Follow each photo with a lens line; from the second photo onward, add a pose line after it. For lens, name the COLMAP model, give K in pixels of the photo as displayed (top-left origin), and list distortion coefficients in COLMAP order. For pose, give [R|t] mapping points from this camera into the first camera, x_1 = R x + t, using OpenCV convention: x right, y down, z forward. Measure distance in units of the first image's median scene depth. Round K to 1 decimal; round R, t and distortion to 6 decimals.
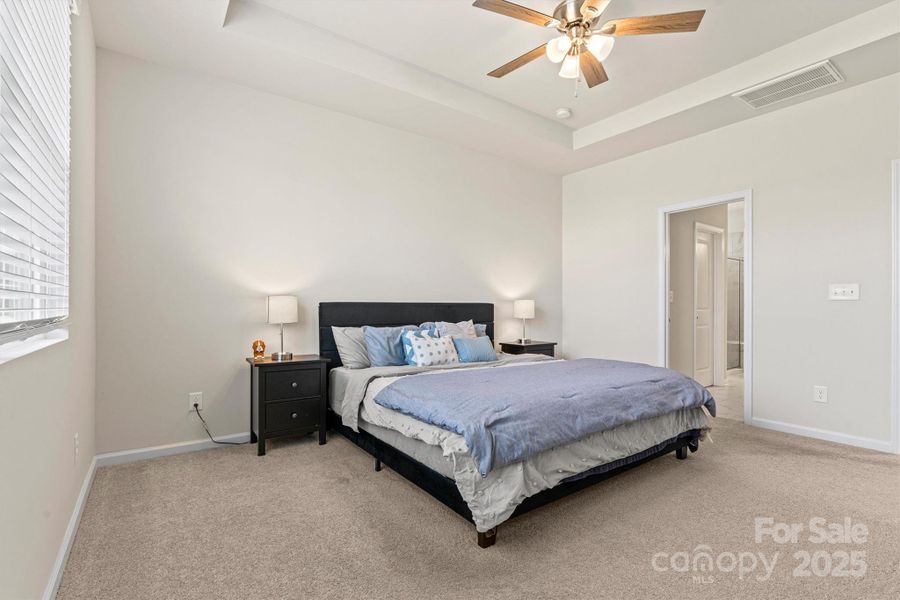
lens RADIAL K [[414.1, 0, 439.8], [0, 414.1, 297.8], [0, 0, 1]] dist [-0.001944, 0.000268]
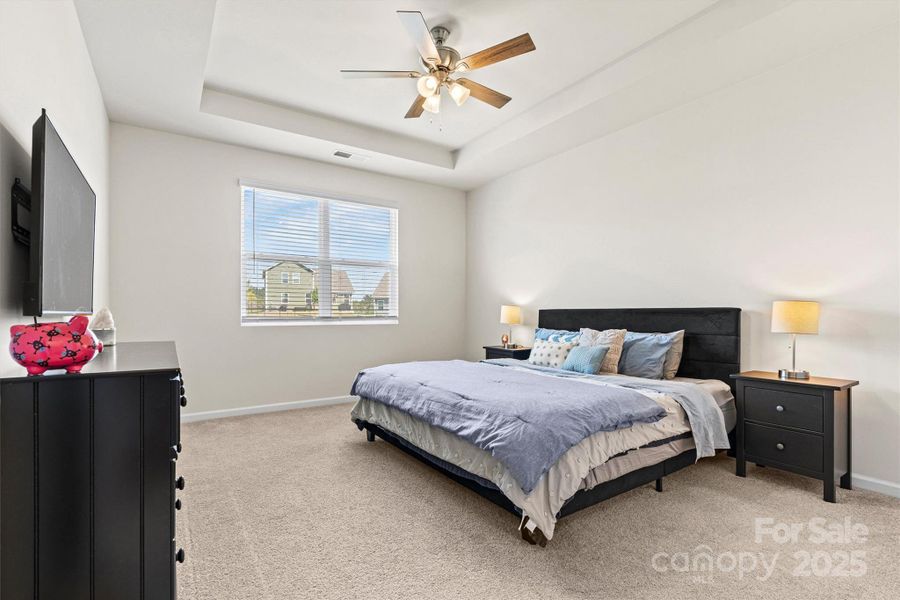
lens RADIAL K [[418.4, 0, 443.1], [0, 418.4, 303.5], [0, 0, 1]] dist [-0.002391, 0.000062]
pose [[-0.017207, -0.021943, -0.999611, 0.999089], [0.016439, 0.999618, -0.022226, 0.016928], [0.999717, -0.016815, -0.016839, 0.690547]]
